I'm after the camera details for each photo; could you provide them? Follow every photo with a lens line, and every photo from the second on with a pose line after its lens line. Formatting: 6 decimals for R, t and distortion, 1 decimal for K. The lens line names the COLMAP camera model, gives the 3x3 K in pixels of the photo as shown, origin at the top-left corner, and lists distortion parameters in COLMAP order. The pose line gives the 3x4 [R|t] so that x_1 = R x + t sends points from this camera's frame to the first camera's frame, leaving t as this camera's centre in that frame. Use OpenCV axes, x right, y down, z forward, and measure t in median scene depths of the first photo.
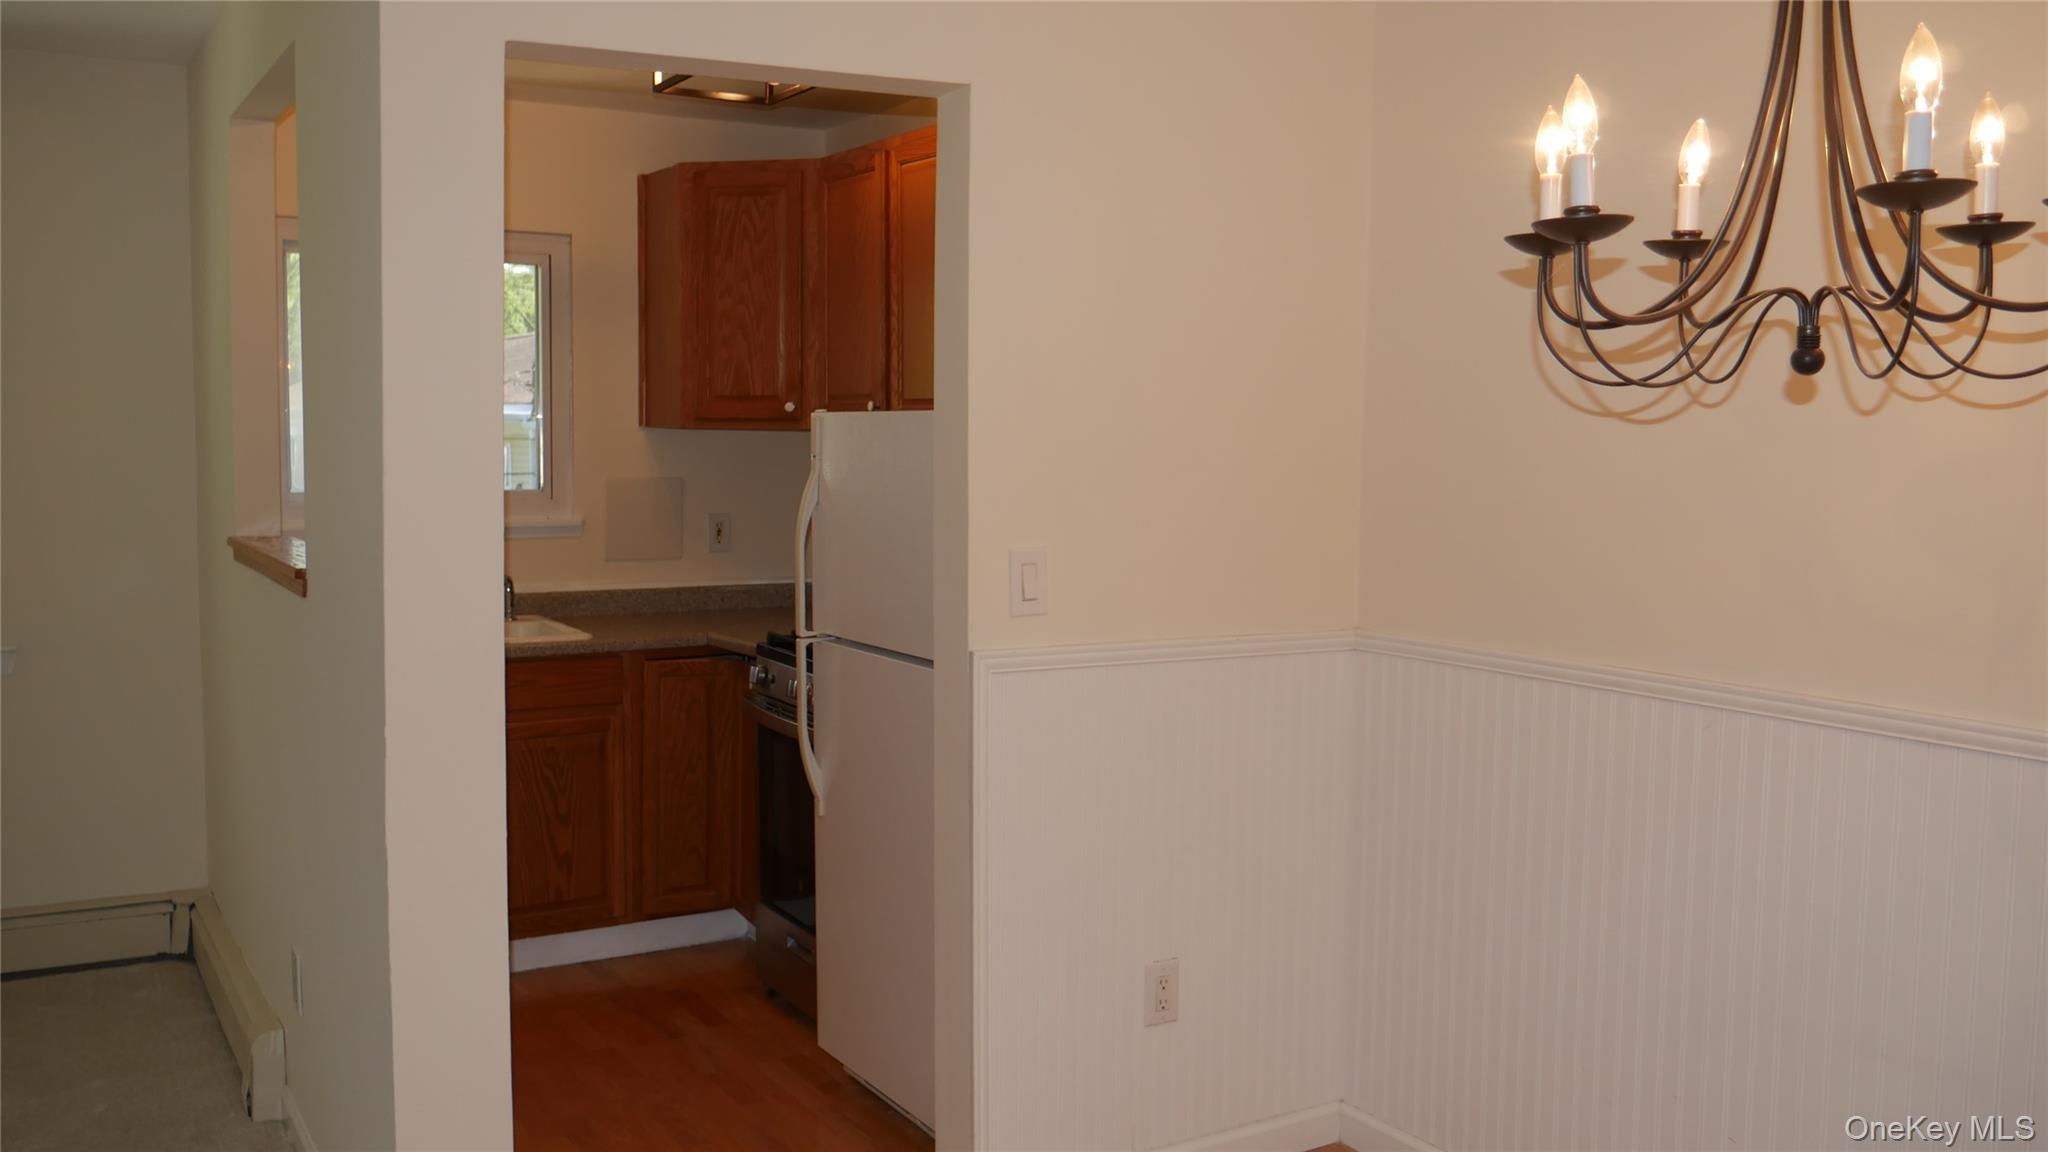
lens RADIAL K [[1742.8, 0, 1024.2], [0, 1742.8, 577.9], [0, 0, 1]] dist [-0.029021, 0.021462]
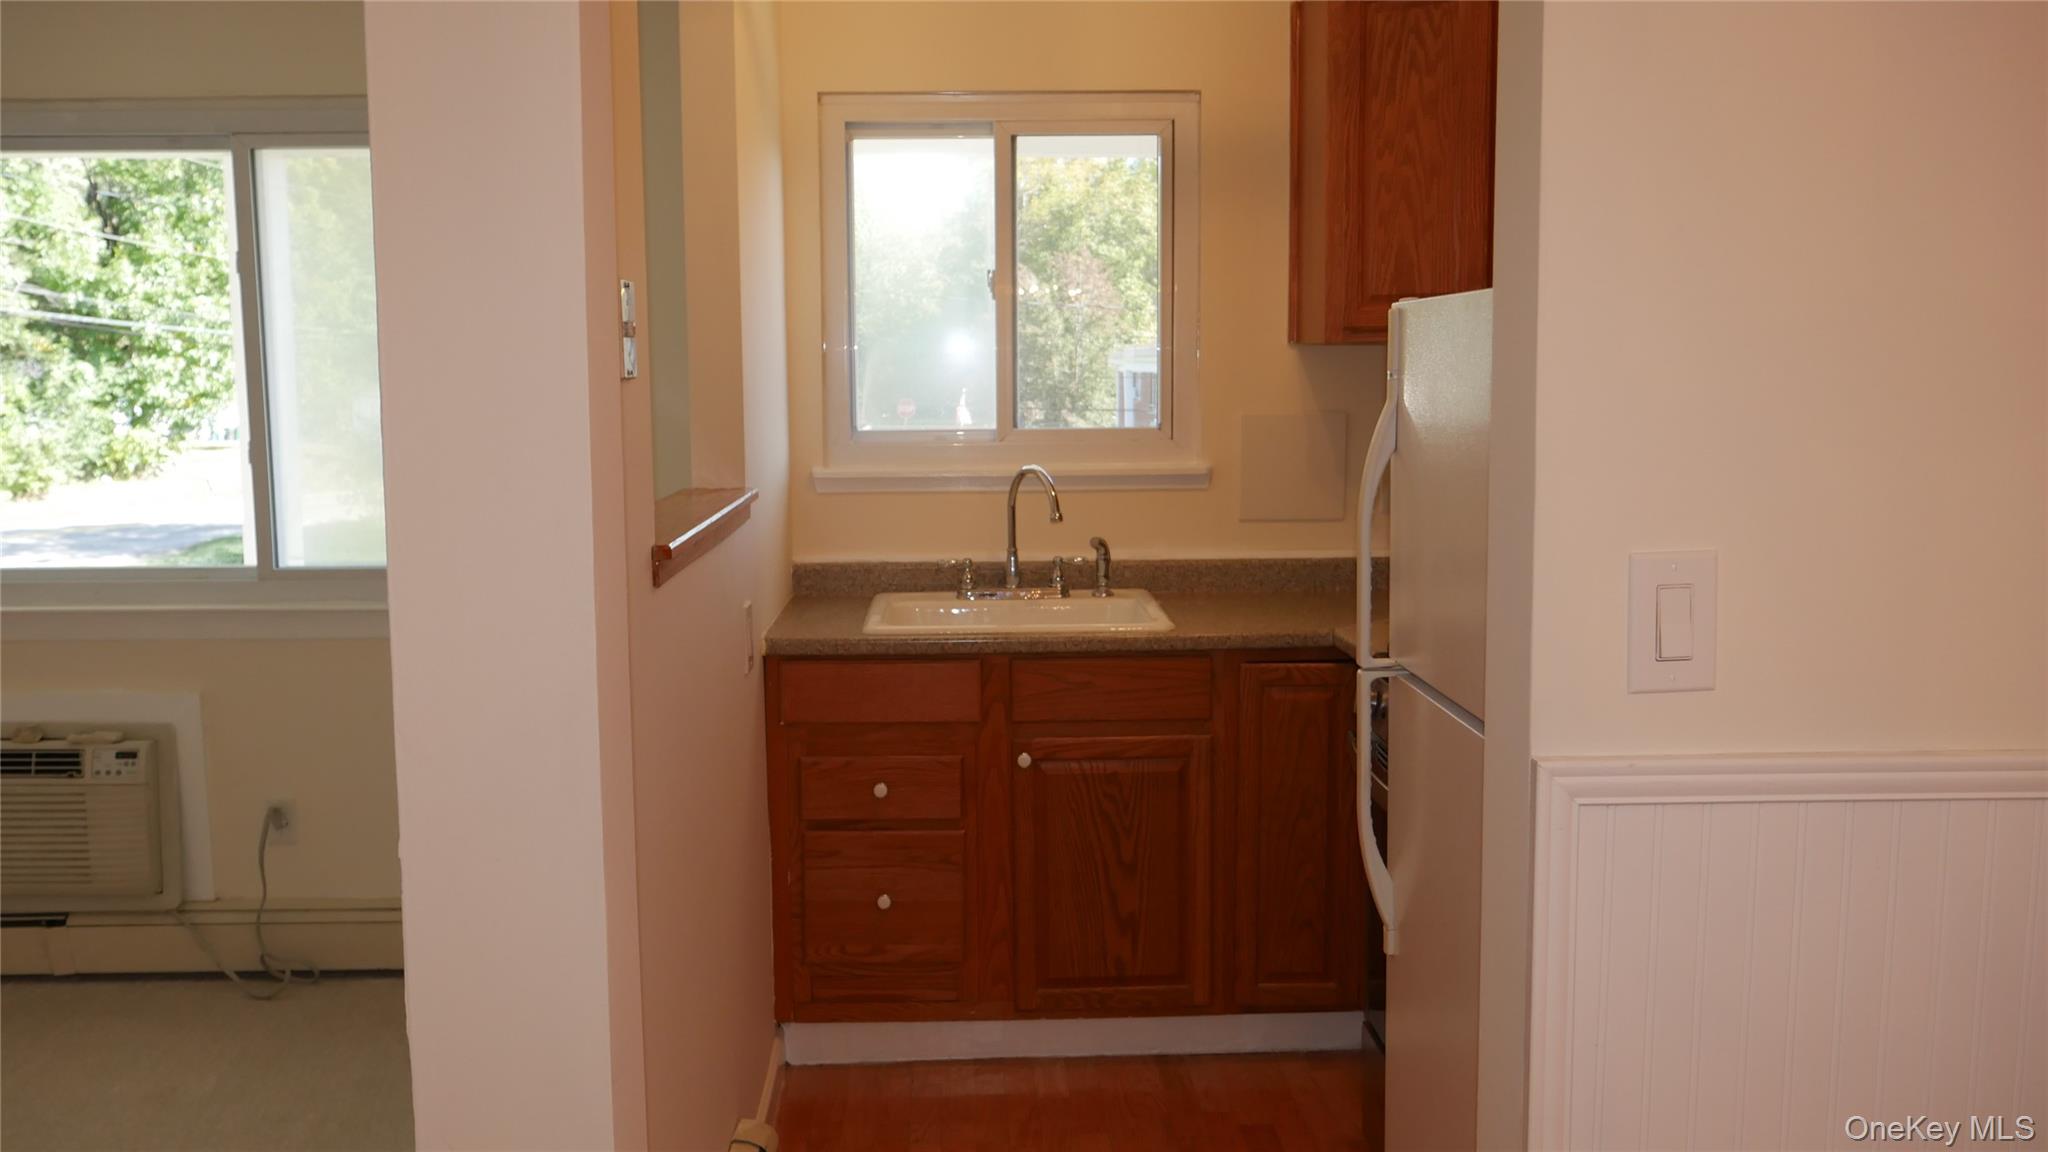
lens RADIAL K [[1742.8, 0, 1019.5], [0, 1742.8, 586.7], [0, 0, 1]] dist [-0.029021, 0.021462]
pose [[0.874829, 0.042930, -0.482525, 0.050954], [-0.022379, 0.998584, 0.048270, -0.017925], [0.483914, -0.031430, 0.874551, 0.324368]]
